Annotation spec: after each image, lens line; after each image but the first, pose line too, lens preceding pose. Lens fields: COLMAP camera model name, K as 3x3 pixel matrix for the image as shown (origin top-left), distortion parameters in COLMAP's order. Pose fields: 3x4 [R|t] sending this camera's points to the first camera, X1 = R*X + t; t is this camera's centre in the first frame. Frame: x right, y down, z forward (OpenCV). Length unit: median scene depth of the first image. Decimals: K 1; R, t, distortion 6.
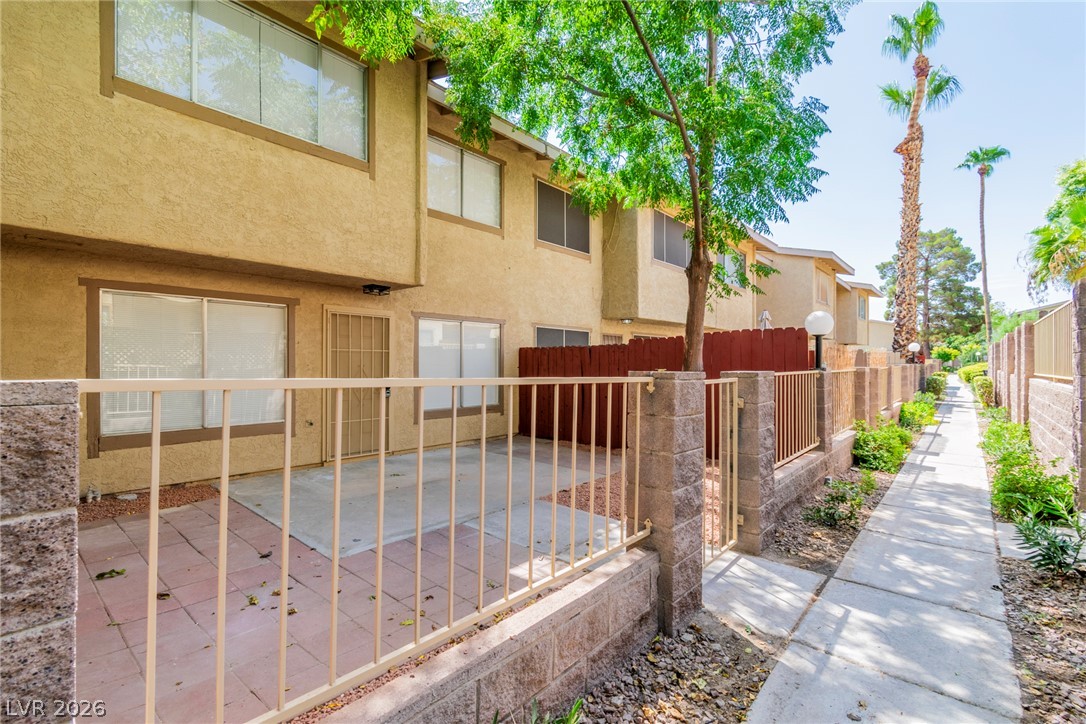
lens RADIAL K [[478.0, 0, 543.4], [0, 478.0, 363.9], [0, 0, 1]] dist [0.003596, -0.001565]
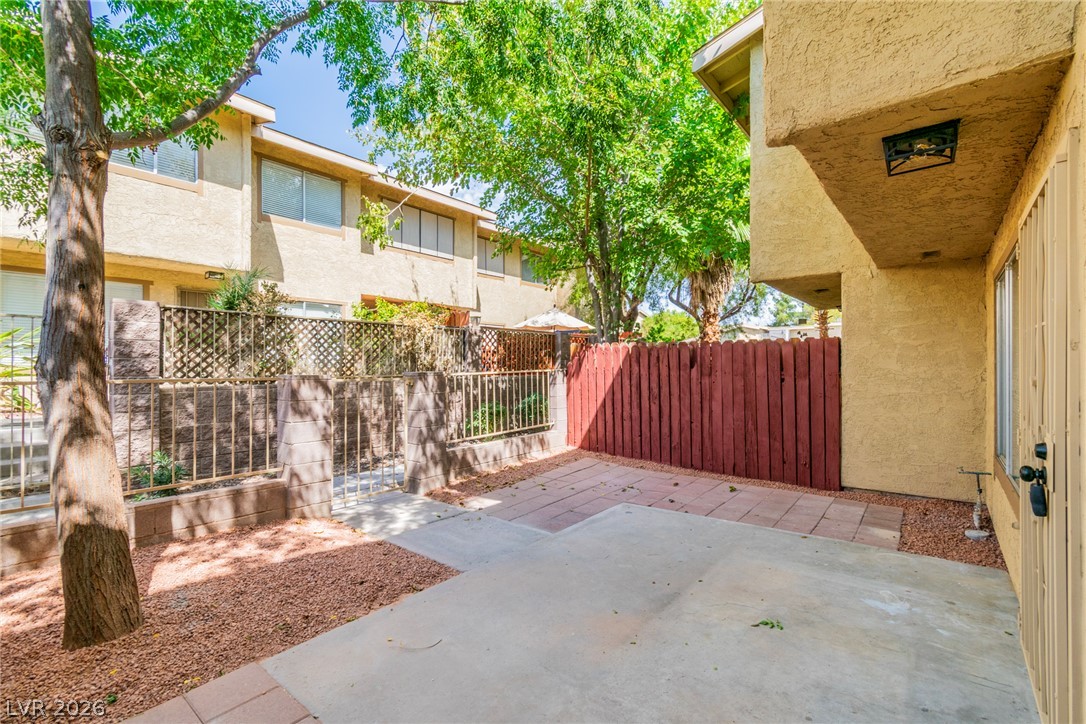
lens RADIAL K [[478.0, 0, 539.8], [0, 478.0, 365.2], [0, 0, 1]] dist [0.003596, -0.001565]
pose [[-0.999680, -0.001012, -0.025278, -0.083930], [-0.000985, 0.999999, -0.001071, -0.004917], [0.025279, -0.001045, -0.999680, 1.420262]]
